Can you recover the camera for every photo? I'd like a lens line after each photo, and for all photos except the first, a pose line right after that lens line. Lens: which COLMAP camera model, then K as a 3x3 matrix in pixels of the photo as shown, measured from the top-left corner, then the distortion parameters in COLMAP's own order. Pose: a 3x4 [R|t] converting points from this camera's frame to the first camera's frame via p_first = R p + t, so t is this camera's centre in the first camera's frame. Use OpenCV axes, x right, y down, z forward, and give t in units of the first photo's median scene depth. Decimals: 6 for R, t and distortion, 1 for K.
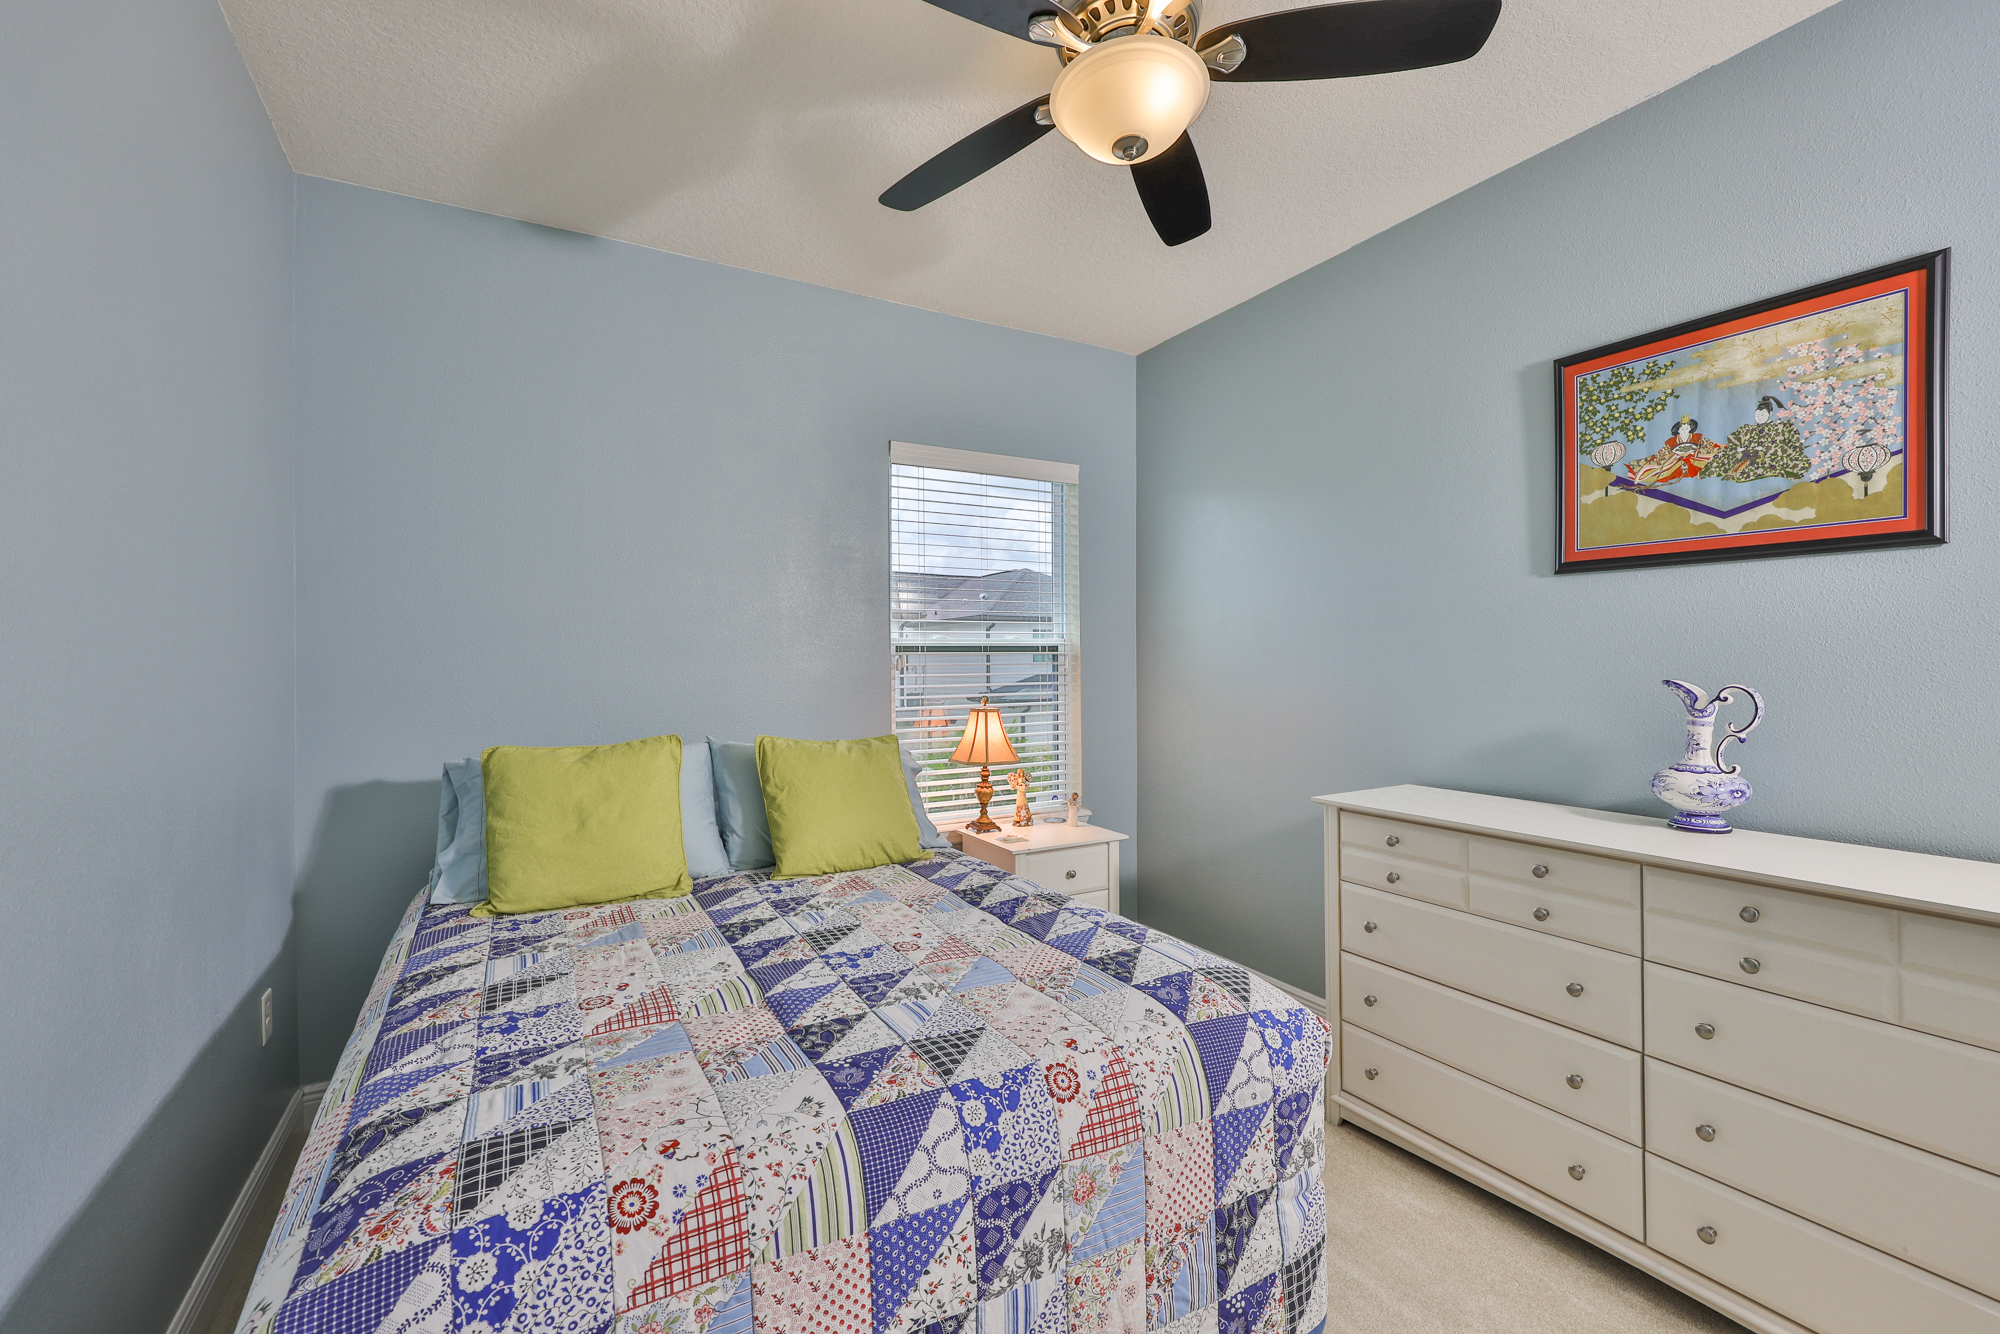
lens RADIAL K [[847.0, 0, 1000.0], [0, 847.0, 667.0], [0, 0, 1]] dist [0.000366, -0.000090]
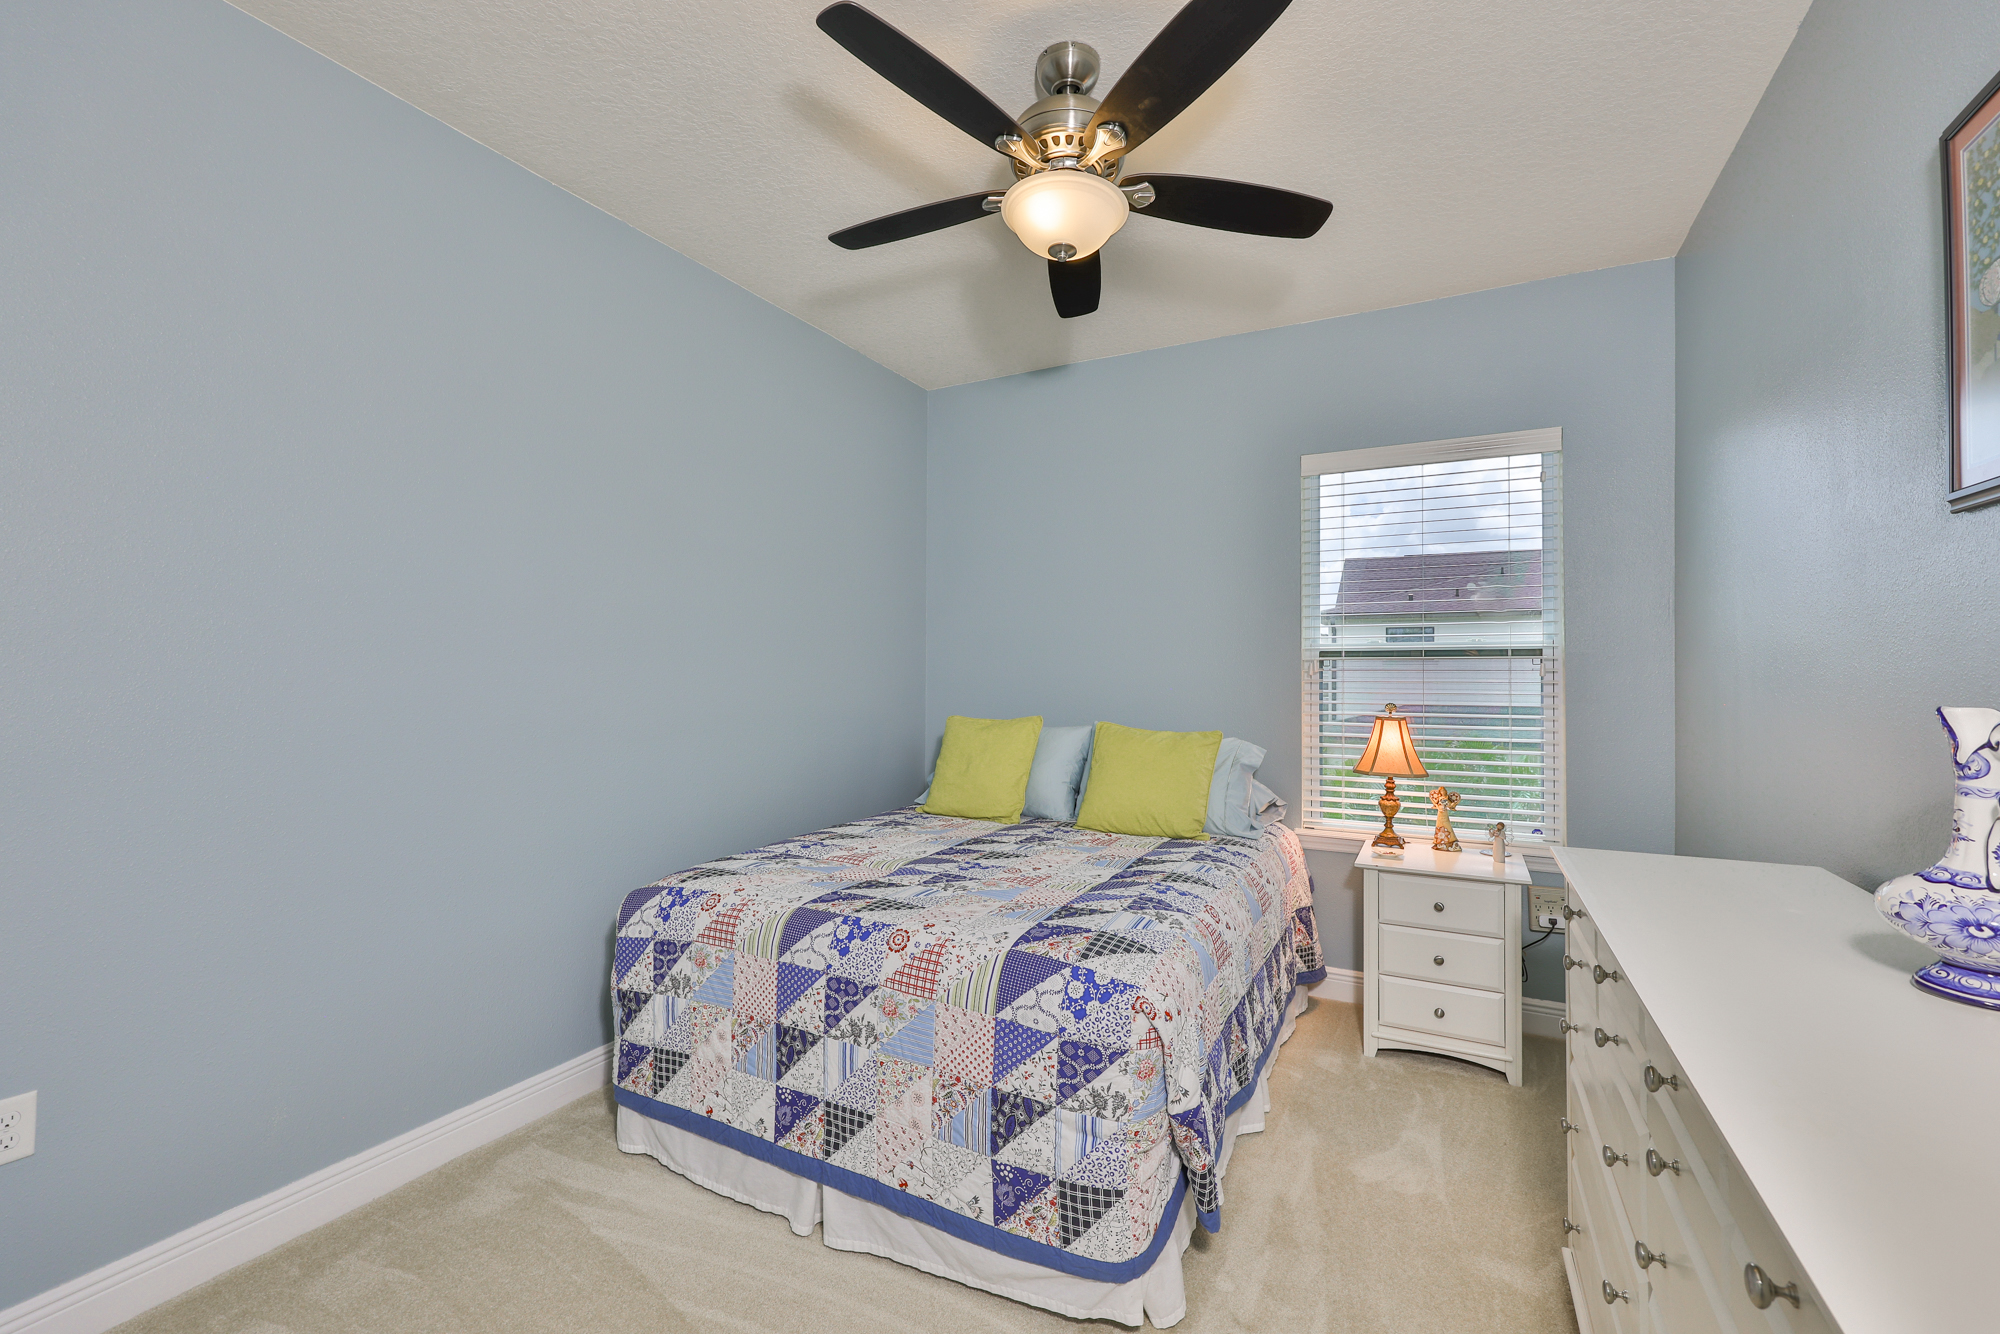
lens RADIAL K [[844.9, 0, 993.3], [0, 844.9, 665.3], [0, 0, 1]] dist [0.000856, 0.000613]
pose [[0.533821, 0.004467, -0.845586, 1.275614], [-0.011819, 0.999928, -0.002179, -0.003447], [0.845515, 0.011157, 0.533835, 0.286875]]
